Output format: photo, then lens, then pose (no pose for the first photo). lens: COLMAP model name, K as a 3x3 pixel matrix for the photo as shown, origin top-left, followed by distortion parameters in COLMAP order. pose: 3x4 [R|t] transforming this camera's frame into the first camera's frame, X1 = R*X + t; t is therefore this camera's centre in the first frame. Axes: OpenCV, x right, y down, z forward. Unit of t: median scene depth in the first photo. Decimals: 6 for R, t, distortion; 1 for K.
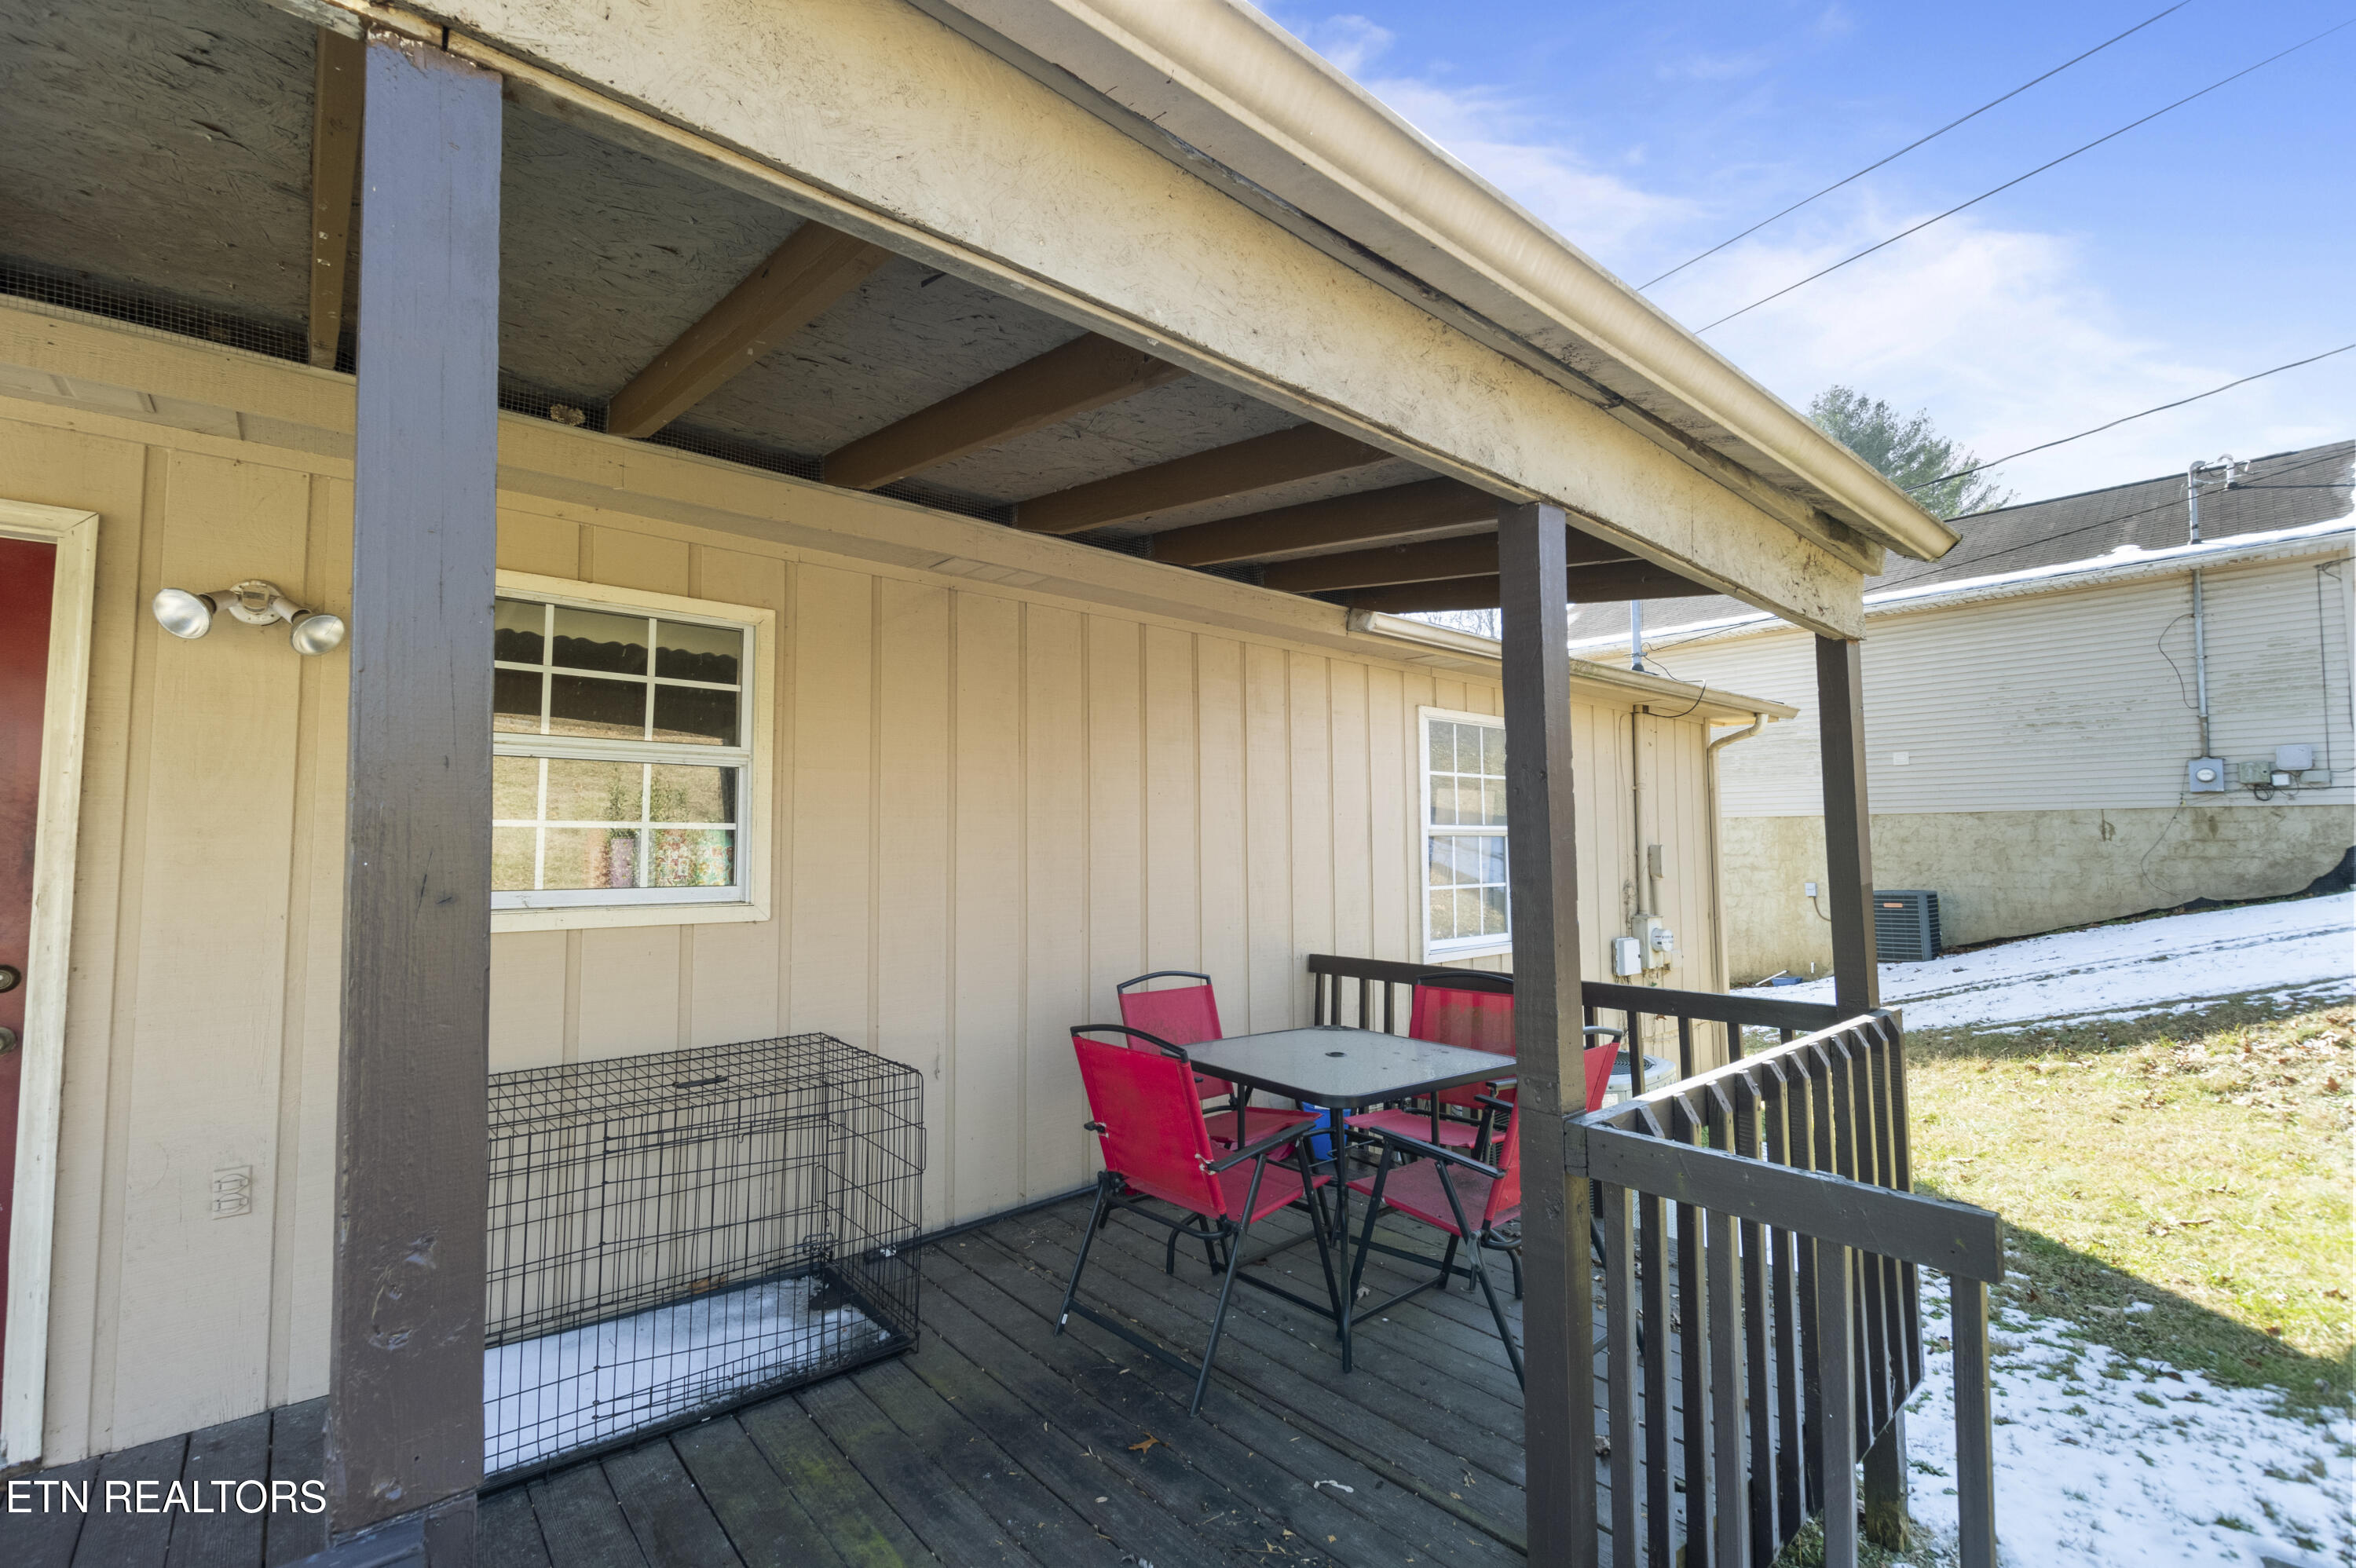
lens RADIAL K [[1003.6, 0, 1178.0], [0, 1003.6, 784.0], [0, 0, 1]] dist [-0.001162, -0.000367]
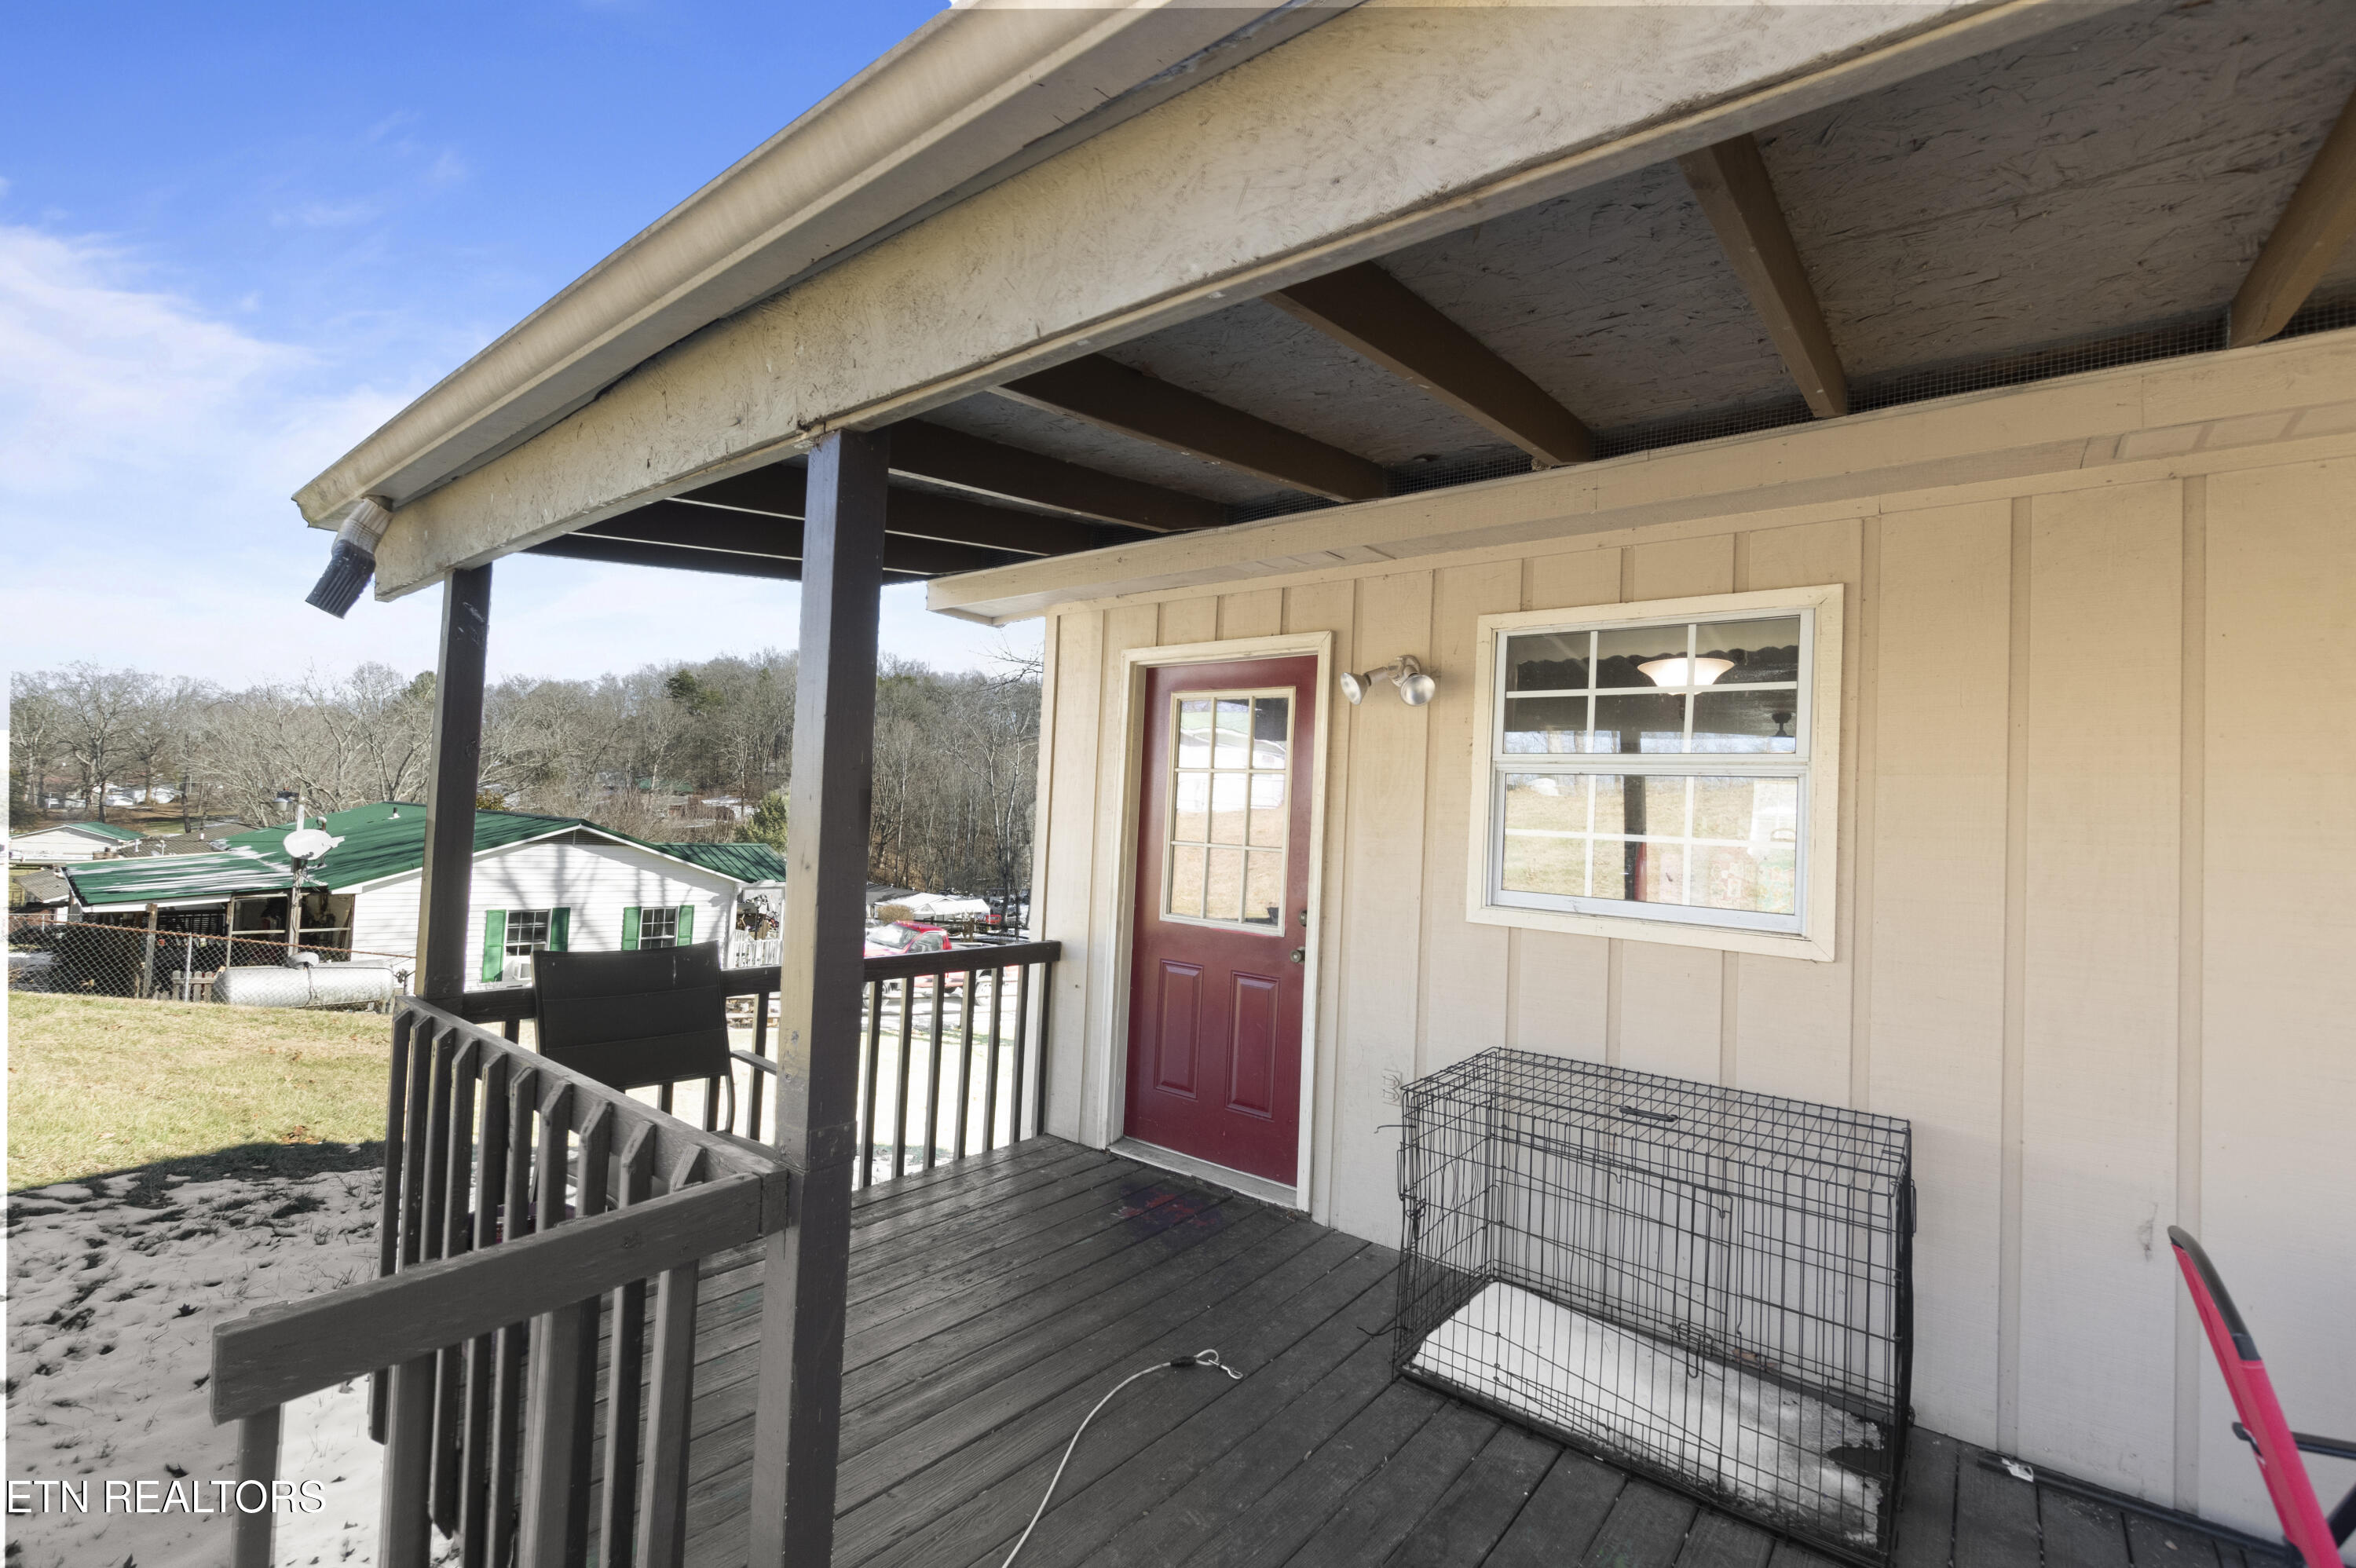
lens RADIAL K [[1034.2, 0, 1178.0], [0, 1034.2, 784.0], [0, 0, 1]] dist [0.002351, 0.000160]
pose [[0.181340, -0.019885, -0.983219, 0.388250], [0.011807, 0.999768, -0.018043, -0.001175], [0.983350, -0.008337, 0.181533, 0.370687]]
